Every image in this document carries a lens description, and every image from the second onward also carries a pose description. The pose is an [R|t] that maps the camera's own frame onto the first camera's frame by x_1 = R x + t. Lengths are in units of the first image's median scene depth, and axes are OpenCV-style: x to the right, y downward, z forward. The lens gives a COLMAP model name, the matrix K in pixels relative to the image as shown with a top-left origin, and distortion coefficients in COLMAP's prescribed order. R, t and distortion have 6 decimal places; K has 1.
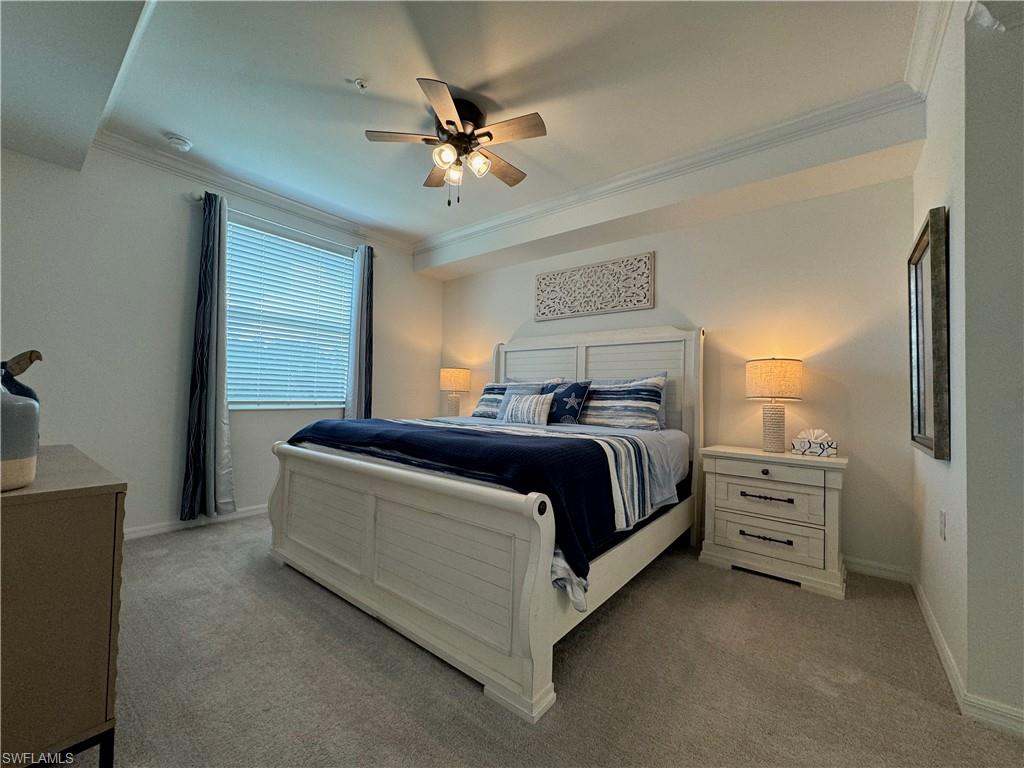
lens RADIAL K [[409.8, 0, 512.8], [0, 409.8, 384.7], [0, 0, 1]] dist [-0.002240, 0.000137]
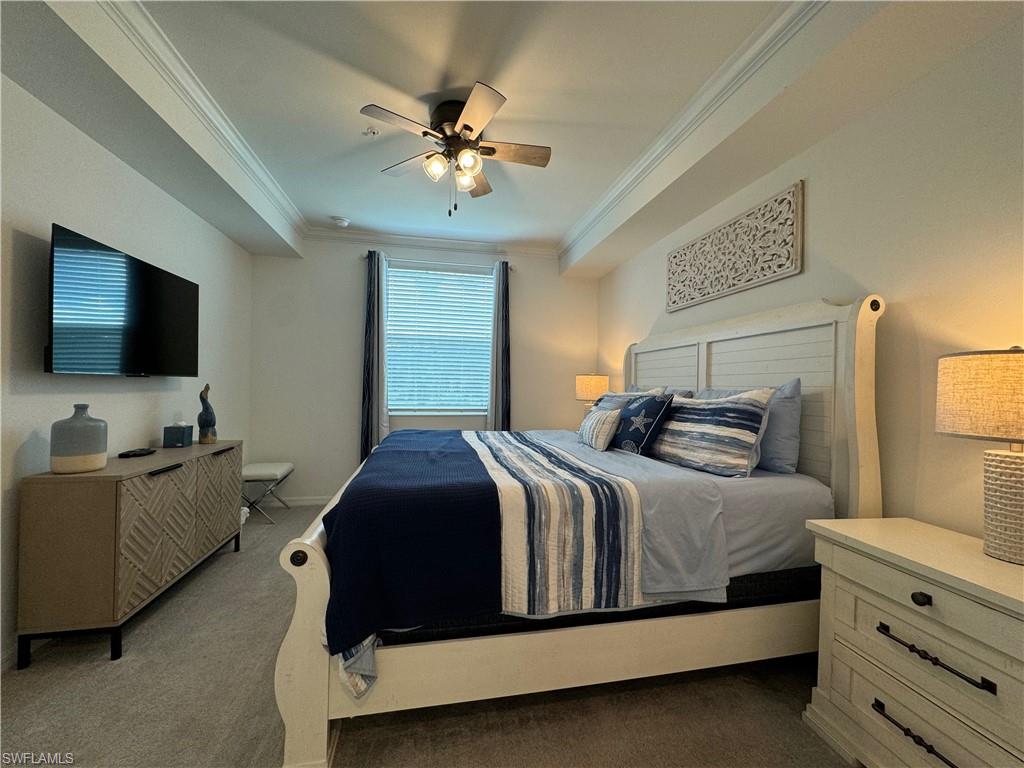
lens RADIAL K [[409.8, 0, 512.8], [0, 409.8, 384.7], [0, 0, 1]] dist [-0.002240, 0.000137]
pose [[0.764723, -0.012130, -0.644244, 0.439457], [0.016930, 0.999856, 0.001270, -0.030568], [0.644136, -0.011879, 0.764819, 0.272286]]
